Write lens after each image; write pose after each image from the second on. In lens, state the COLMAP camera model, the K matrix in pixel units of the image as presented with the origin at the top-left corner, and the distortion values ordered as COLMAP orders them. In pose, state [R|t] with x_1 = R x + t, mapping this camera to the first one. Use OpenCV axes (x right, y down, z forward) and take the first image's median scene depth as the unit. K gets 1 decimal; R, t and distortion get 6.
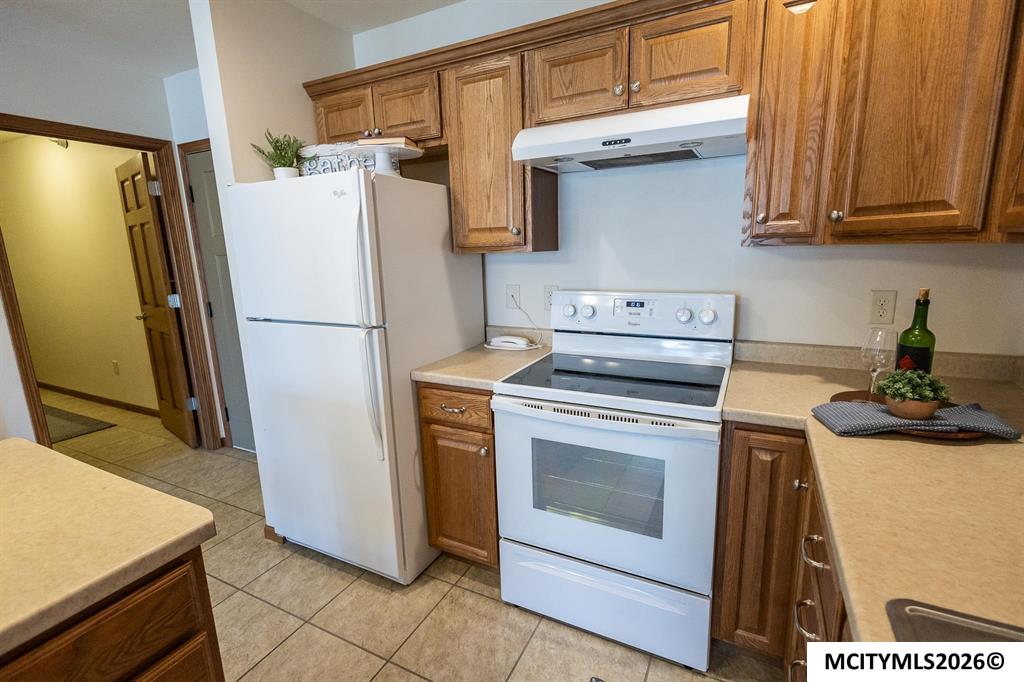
lens RADIAL K [[469.0, 0, 515.4], [0, 469.0, 341.5], [0, 0, 1]] dist [0.009895, -0.004431]
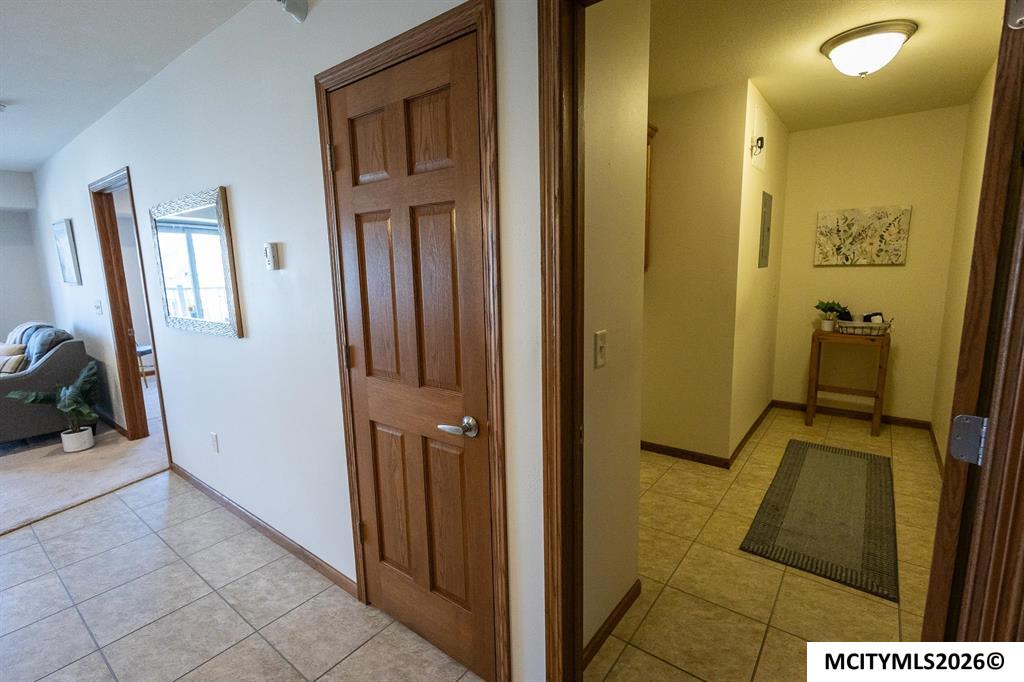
lens RADIAL K [[469.0, 0, 512.3], [0, 469.0, 340.4], [0, 0, 1]] dist [0.009895, -0.004431]
pose [[-0.185912, 0.193540, -0.963317, -0.814057], [-0.166975, 0.959925, 0.225084, -0.296360], [0.968275, 0.202696, -0.146145, 1.460555]]
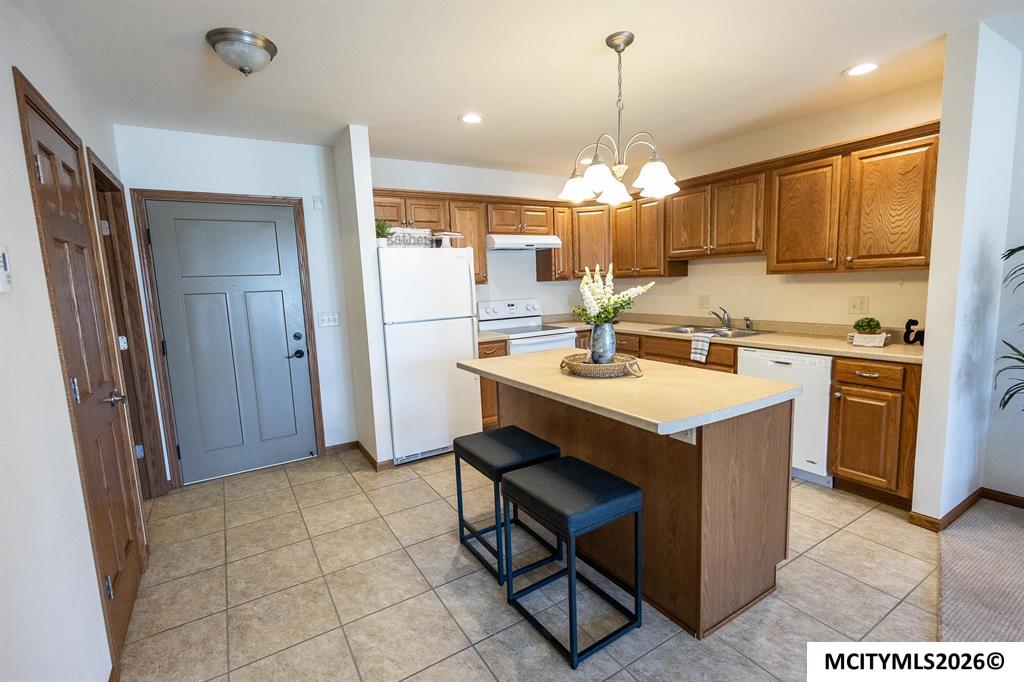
lens RADIAL K [[469.0, 0, 511.0], [0, 469.0, 340.4], [0, 0, 1]] dist [0.009895, -0.004431]
pose [[0.521602, -0.103455, 0.846893, -2.102872], [0.193008, 0.981197, 0.000987, 0.112680], [-0.831071, 0.162943, 0.531762, -0.315575]]
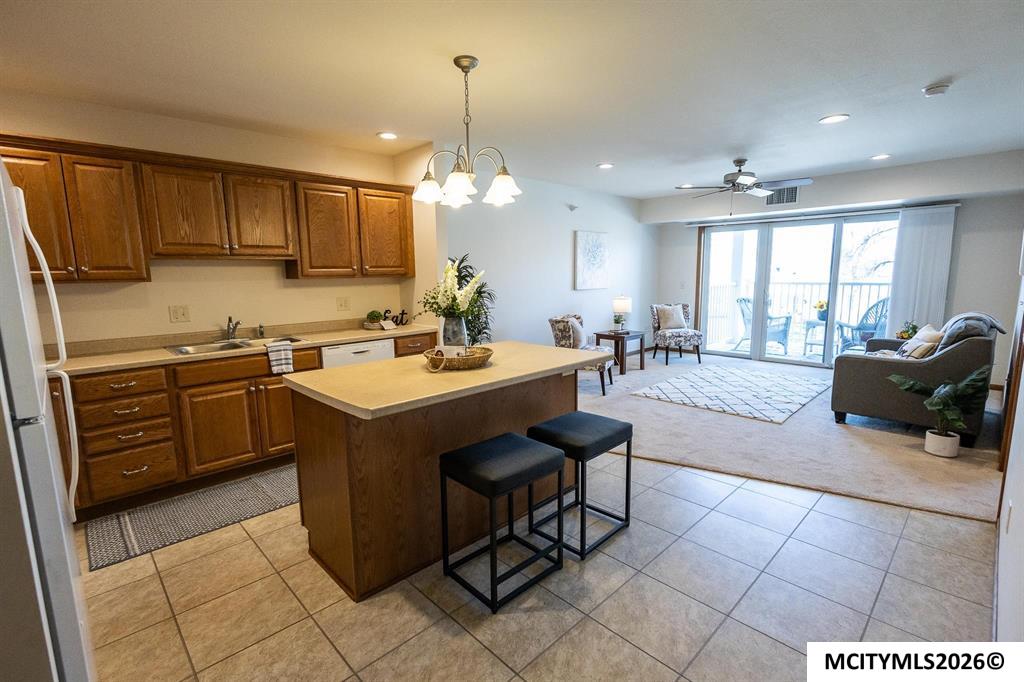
lens RADIAL K [[469.0, 0, 513.8], [0, 469.0, 340.9], [0, 0, 1]] dist [0.009895, -0.004431]
pose [[-0.944591, -0.007135, 0.328173, -1.406026], [0.104531, 0.941178, 0.321337, -0.269711], [-0.311162, 0.337837, -0.888282, 1.483332]]
